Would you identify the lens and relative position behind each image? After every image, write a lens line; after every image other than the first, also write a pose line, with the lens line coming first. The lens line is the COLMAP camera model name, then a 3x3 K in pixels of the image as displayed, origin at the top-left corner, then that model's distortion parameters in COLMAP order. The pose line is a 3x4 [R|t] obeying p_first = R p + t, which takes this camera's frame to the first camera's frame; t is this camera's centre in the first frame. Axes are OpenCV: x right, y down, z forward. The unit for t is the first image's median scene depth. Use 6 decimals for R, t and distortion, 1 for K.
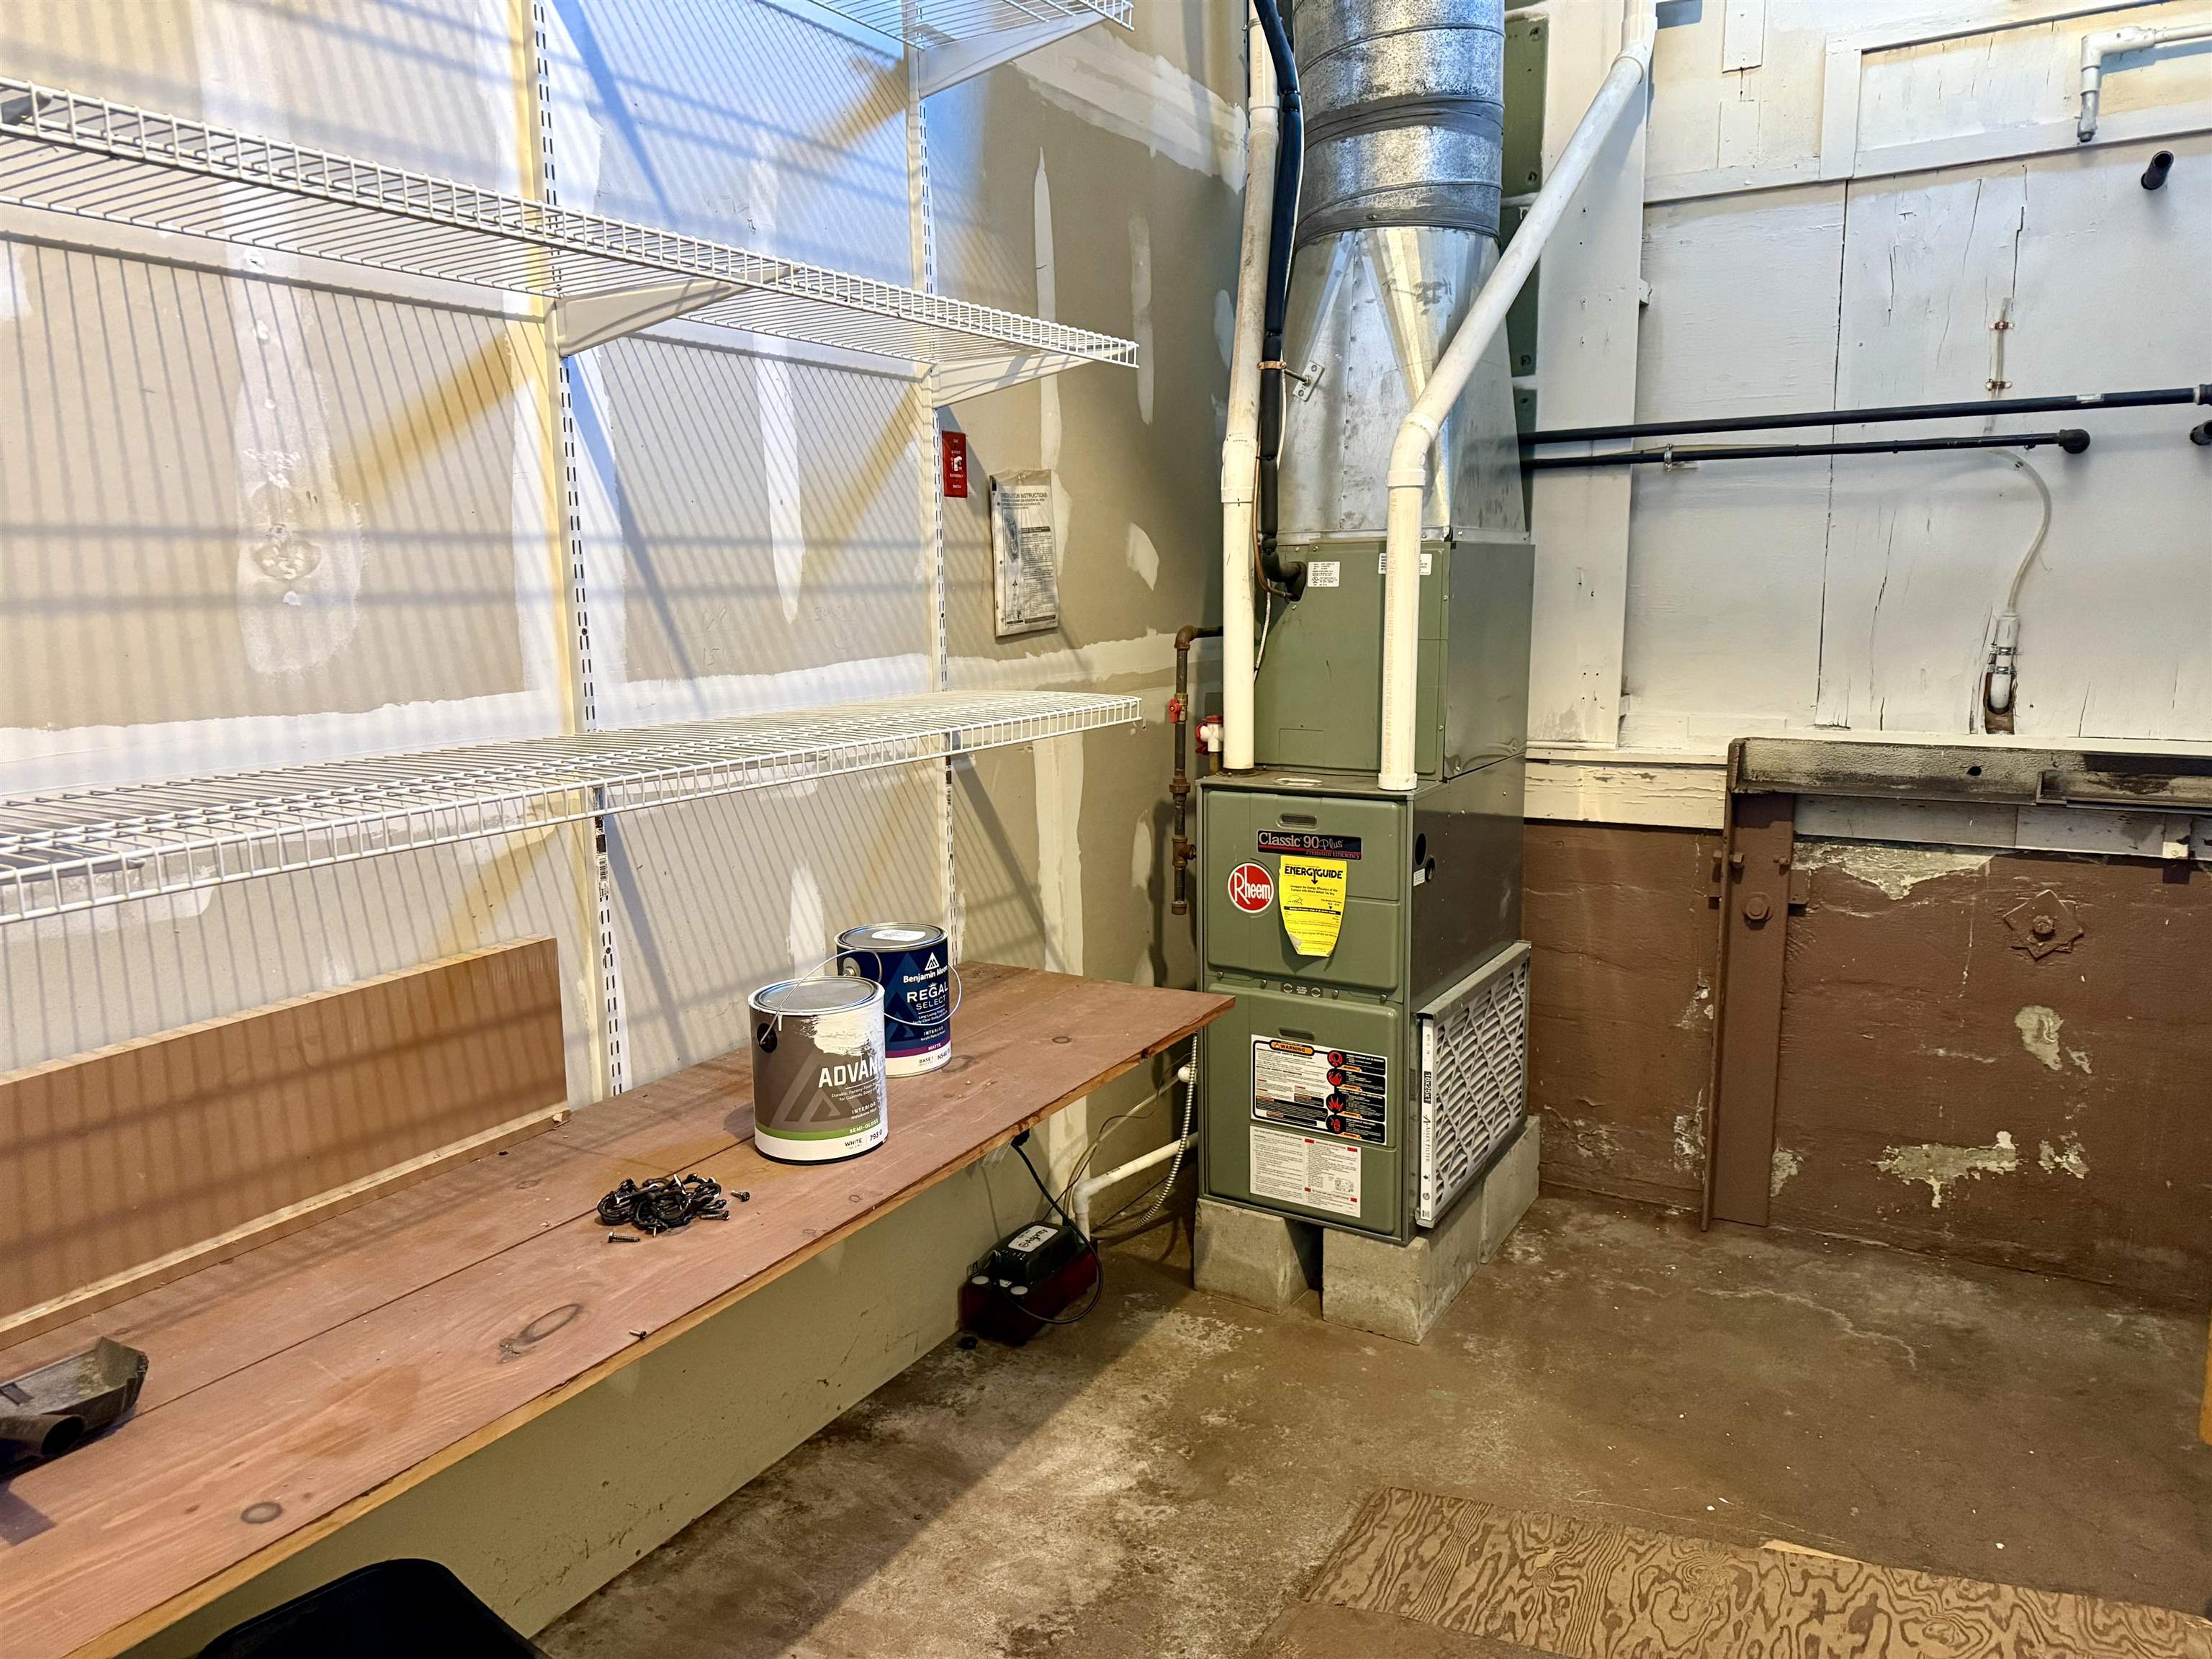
lens RADIAL K [[1549.4, 0, 1121.0], [0, 1549.4, 832.1], [0, 0, 1]] dist [0.066596, -0.077802]
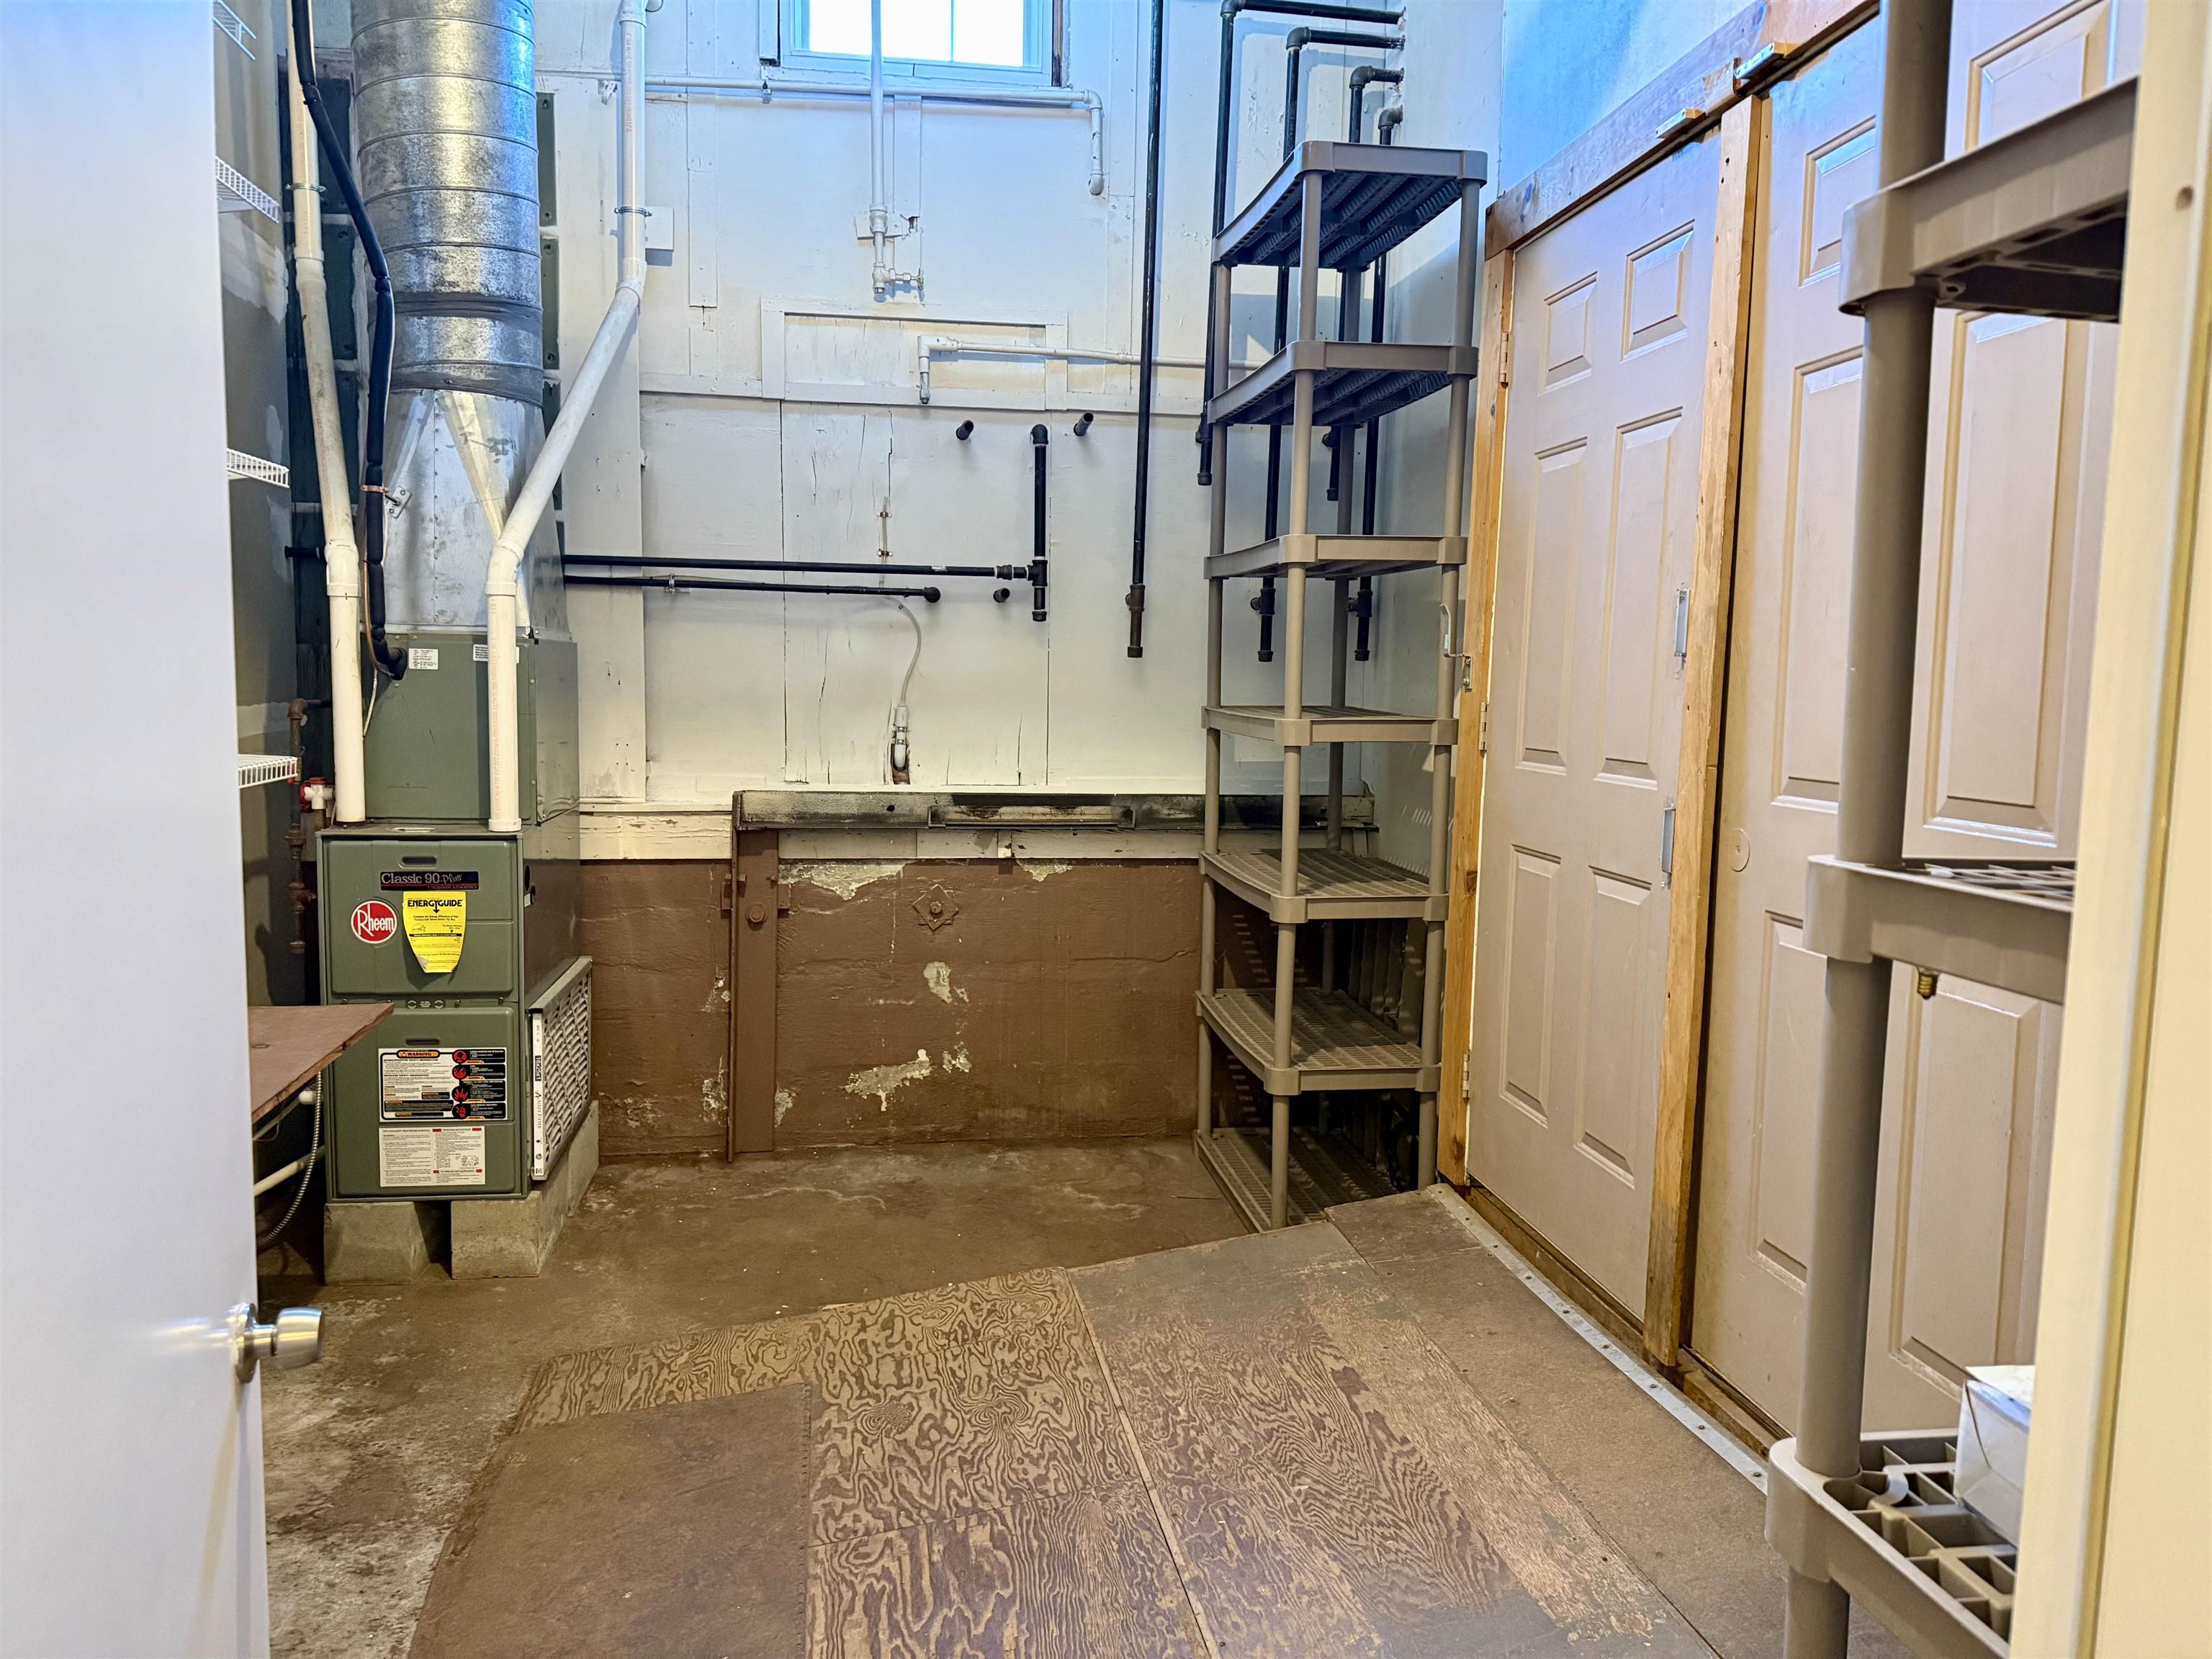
lens RADIAL K [[1549.4, 0, 1116.2], [0, 1549.4, 833.1], [0, 0, 1]] dist [0.066596, -0.077802]
pose [[0.772643, -0.037457, 0.633735, -0.231249], [0.072317, 0.996953, -0.029243, 0.044083], [-0.630708, 0.068424, 0.772998, -0.282178]]
